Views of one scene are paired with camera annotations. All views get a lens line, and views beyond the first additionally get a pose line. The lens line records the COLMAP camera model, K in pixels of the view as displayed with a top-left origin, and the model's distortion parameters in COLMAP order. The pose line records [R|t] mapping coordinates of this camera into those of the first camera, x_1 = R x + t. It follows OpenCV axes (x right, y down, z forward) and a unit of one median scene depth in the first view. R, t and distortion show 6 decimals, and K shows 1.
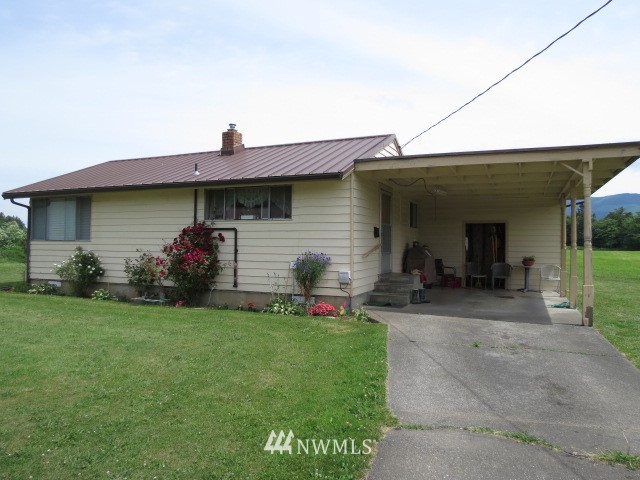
lens RADIAL K [[454.5, 0, 318.3], [0, 454.5, 241.0], [0, 0, 1]] dist [-0.031137, 0.006665]
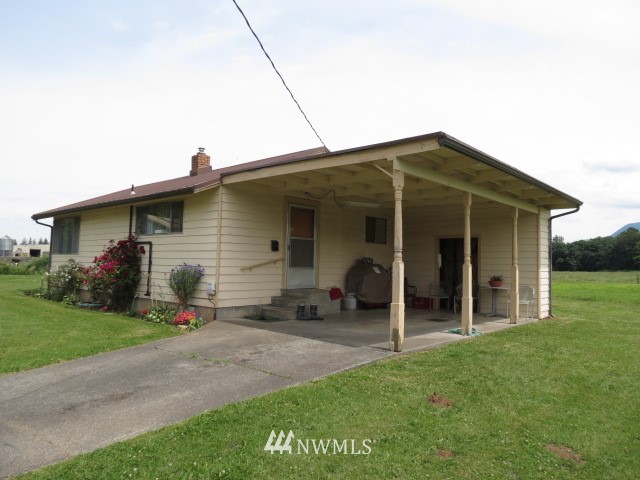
lens RADIAL K [[454.5, 0, 321.1], [0, 454.5, 236.7], [0, 0, 1]] dist [-0.031137, 0.006665]
pose [[0.950018, -0.006578, -0.312126, 0.544869], [-0.011860, 0.998296, -0.057135, 0.017022], [0.311970, 0.057981, 0.948321, 0.093041]]
